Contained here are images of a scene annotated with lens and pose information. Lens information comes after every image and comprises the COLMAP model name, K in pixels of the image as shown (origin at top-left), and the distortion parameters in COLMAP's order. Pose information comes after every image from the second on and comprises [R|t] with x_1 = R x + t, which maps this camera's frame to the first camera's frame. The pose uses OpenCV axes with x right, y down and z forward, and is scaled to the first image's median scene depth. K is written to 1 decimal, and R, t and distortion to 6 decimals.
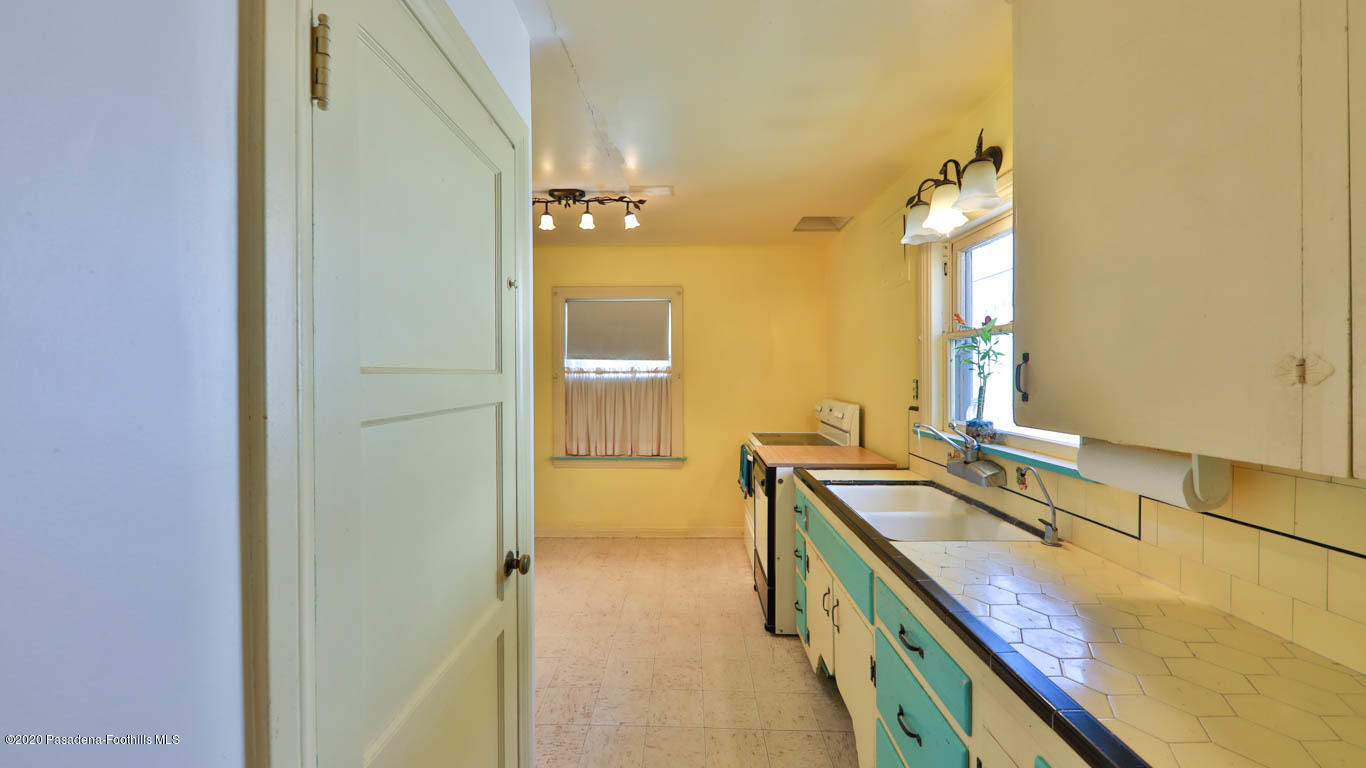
lens RADIAL K [[498.5, 0, 681.2], [0, 498.5, 375.8], [0, 0, 1]] dist [0.011474, -0.004019]
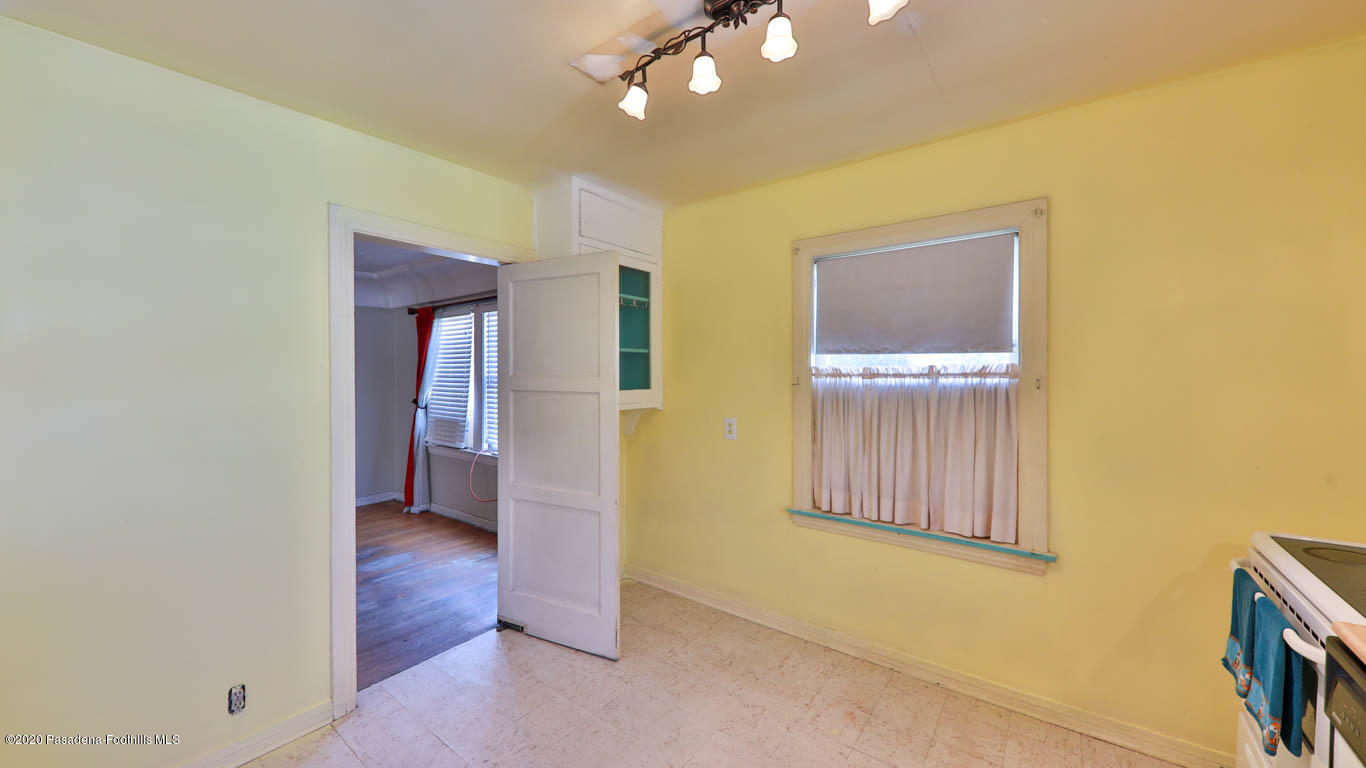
lens RADIAL K [[498.5, 0, 681.1], [0, 498.5, 377.5], [0, 0, 1]] dist [0.011474, -0.004019]
pose [[0.805740, 0.005983, -0.592240, 0.004556], [-0.001403, 0.999965, 0.008193, -0.008854], [0.592268, -0.005770, 0.805720, 0.403078]]
